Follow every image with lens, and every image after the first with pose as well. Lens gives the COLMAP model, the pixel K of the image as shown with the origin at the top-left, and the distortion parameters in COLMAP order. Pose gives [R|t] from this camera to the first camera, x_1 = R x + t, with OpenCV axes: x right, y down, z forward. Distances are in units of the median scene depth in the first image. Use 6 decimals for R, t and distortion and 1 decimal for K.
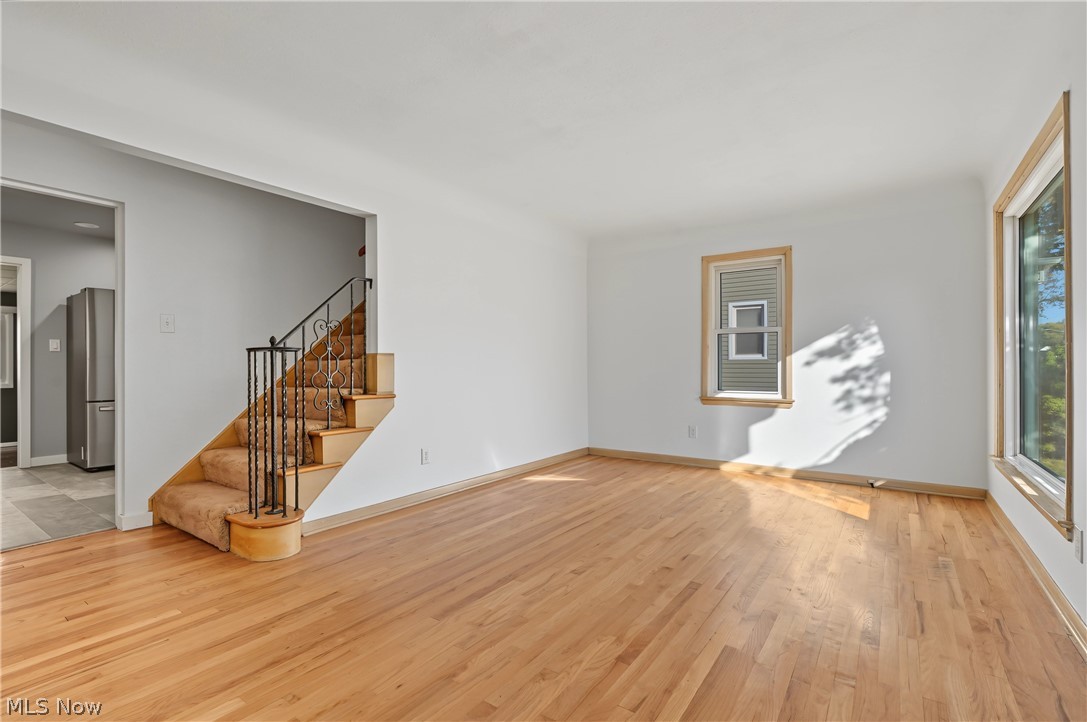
lens RADIAL K [[496.7, 0, 542.5], [0, 496.7, 364.9], [0, 0, 1]] dist [-0.008026, -0.000037]
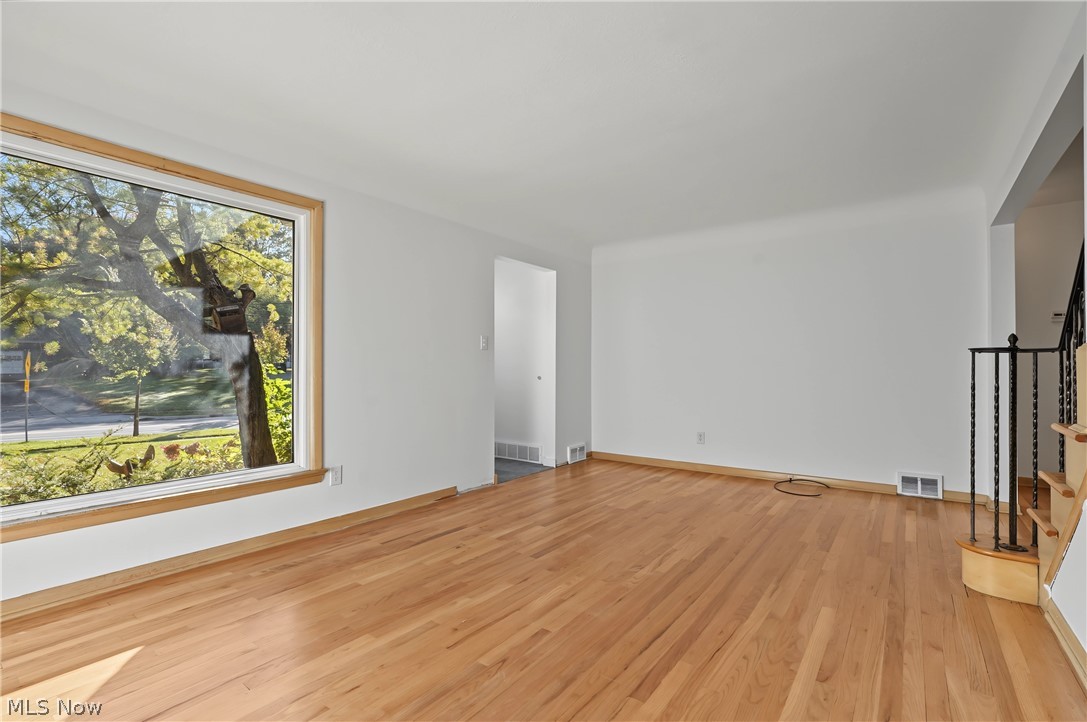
lens RADIAL K [[496.7, 0, 542.5], [0, 496.7, 364.9], [0, 0, 1]] dist [-0.008026, -0.000037]
pose [[-0.999758, 0.004600, 0.021525, 0.146546], [0.004362, 0.999929, -0.011087, -0.000806], [-0.021575, -0.010990, -0.999707, 1.218589]]
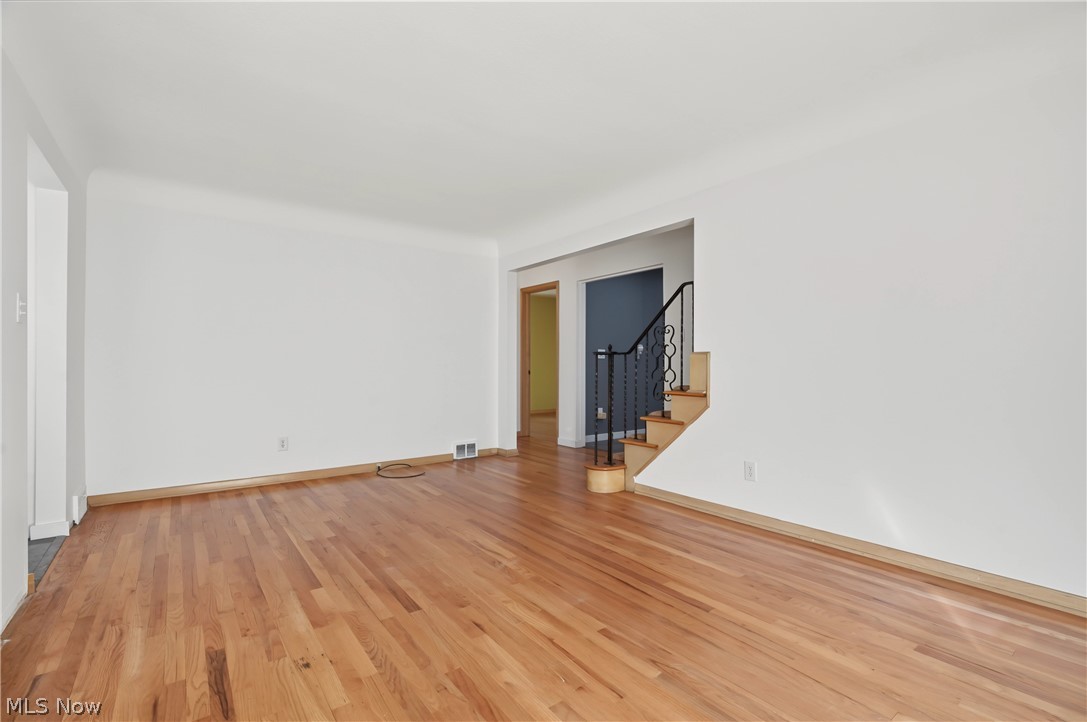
lens RADIAL K [[490.4, 0, 543.5], [0, 490.4, 361.0], [0, 0, 1]] dist [-0.009521, -0.000035]
pose [[-0.303799, -0.004484, -0.952726, 0.602948], [0.004126, 0.999973, -0.006023, -0.000538], [0.952727, -0.005761, -0.303772, 0.833176]]
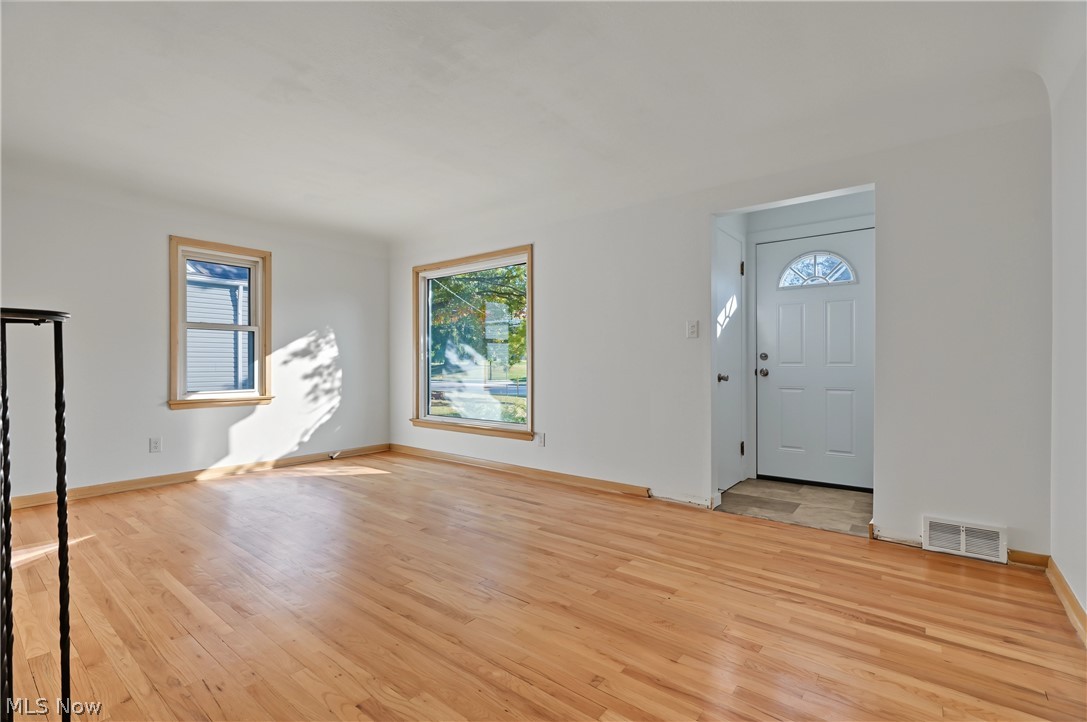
lens RADIAL K [[490.4, 0, 543.5], [0, 490.4, 361.0], [0, 0, 1]] dist [-0.009521, -0.000035]
pose [[0.052906, 0.008486, 0.998563, -0.567354], [-0.002072, 0.999963, -0.008388, 0.002131], [-0.998597, -0.001625, 0.052922, 0.386676]]
